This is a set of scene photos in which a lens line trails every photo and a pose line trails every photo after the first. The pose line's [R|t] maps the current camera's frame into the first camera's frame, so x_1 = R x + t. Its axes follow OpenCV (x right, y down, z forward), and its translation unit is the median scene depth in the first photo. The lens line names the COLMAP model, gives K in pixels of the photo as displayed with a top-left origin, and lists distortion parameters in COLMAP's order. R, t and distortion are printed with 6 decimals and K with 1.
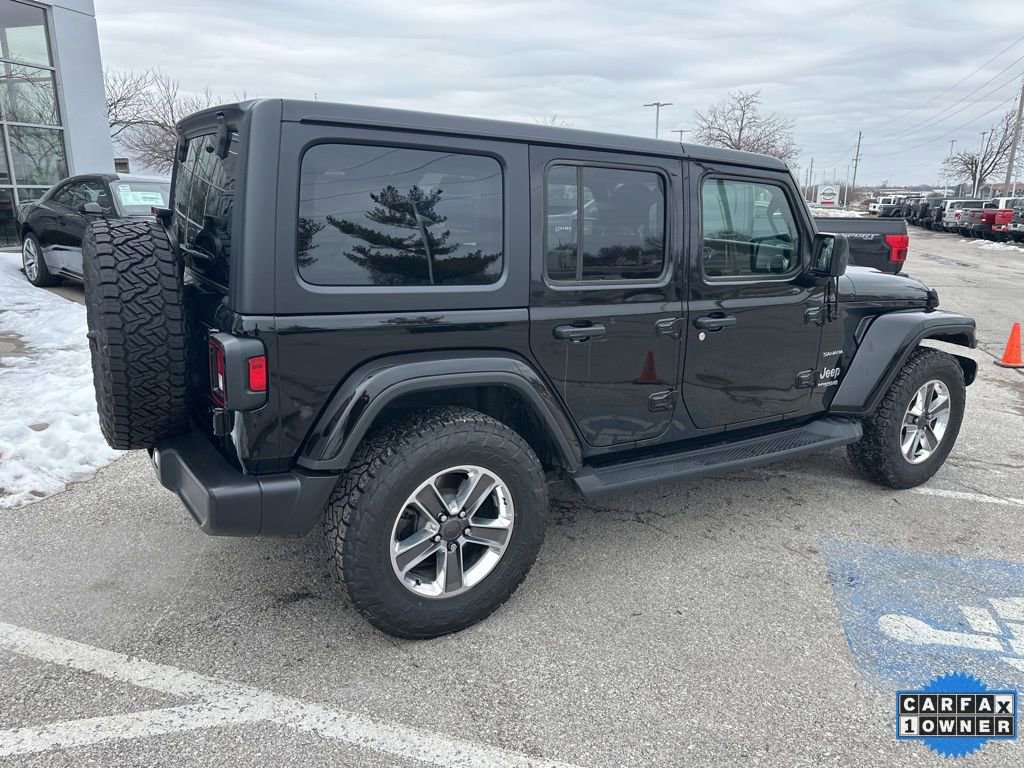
lens RADIAL K [[724.7, 0, 510.1], [0, 724.7, 368.2], [0, 0, 1]] dist [0.045620, -0.054252]
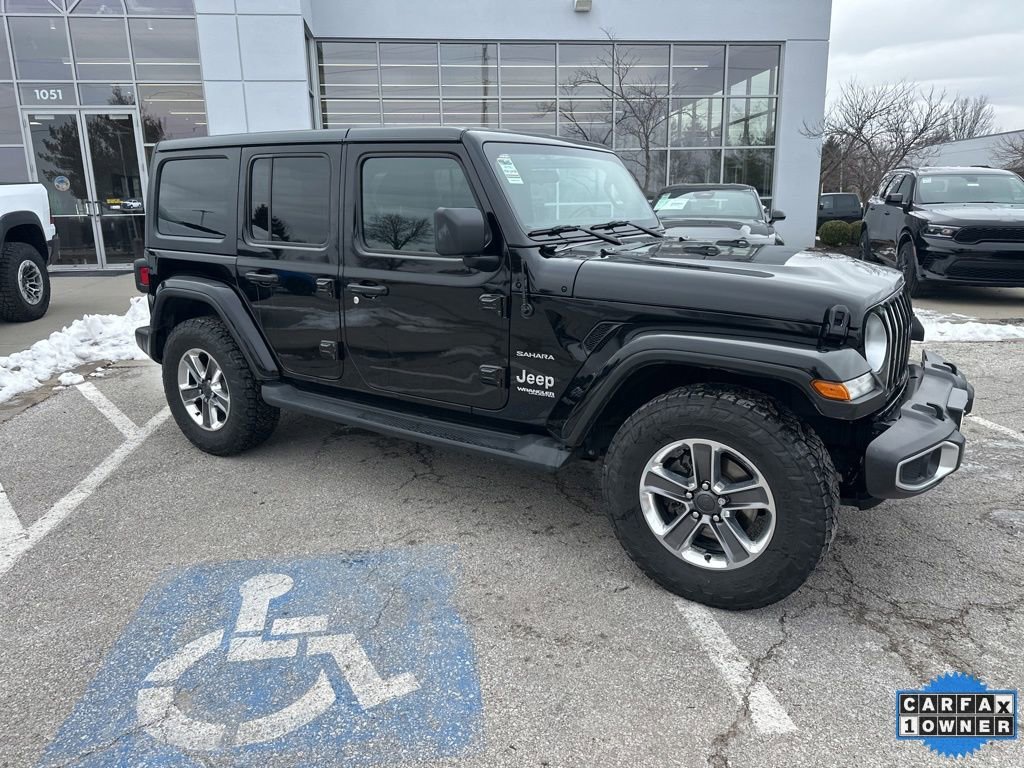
lens RADIAL K [[727.1, 0, 509.3], [0, 727.1, 367.6], [0, 0, 1]] dist [0.040735, -0.047093]
pose [[0.406104, 0.169756, -0.897921, 1.548179], [-0.188385, 0.977041, 0.099513, -0.110169], [0.894199, 0.128742, 0.428759, 0.821733]]
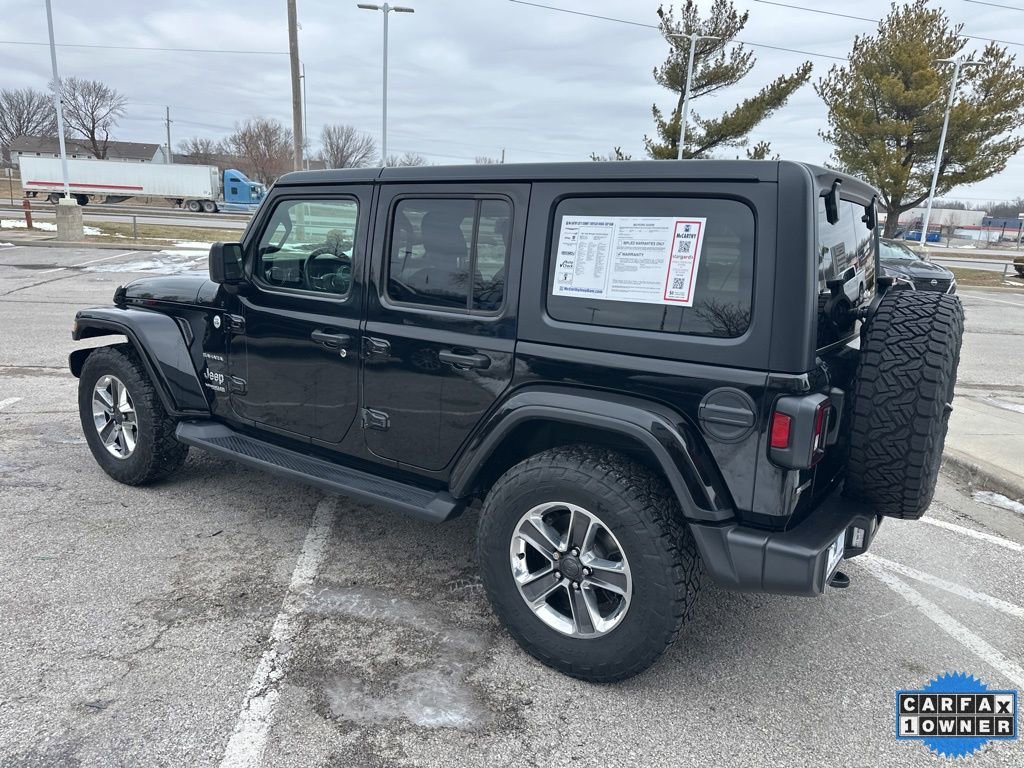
lens RADIAL K [[723.6, 0, 509.9], [0, 723.6, 378.9], [0, 0, 1]] dist [0.045420, -0.048910]
pose [[-0.397874, -0.242542, 0.884800, -1.142701], [0.150801, 0.934015, 0.323844, -0.469591], [-0.904962, 0.262278, -0.335044, 1.751221]]
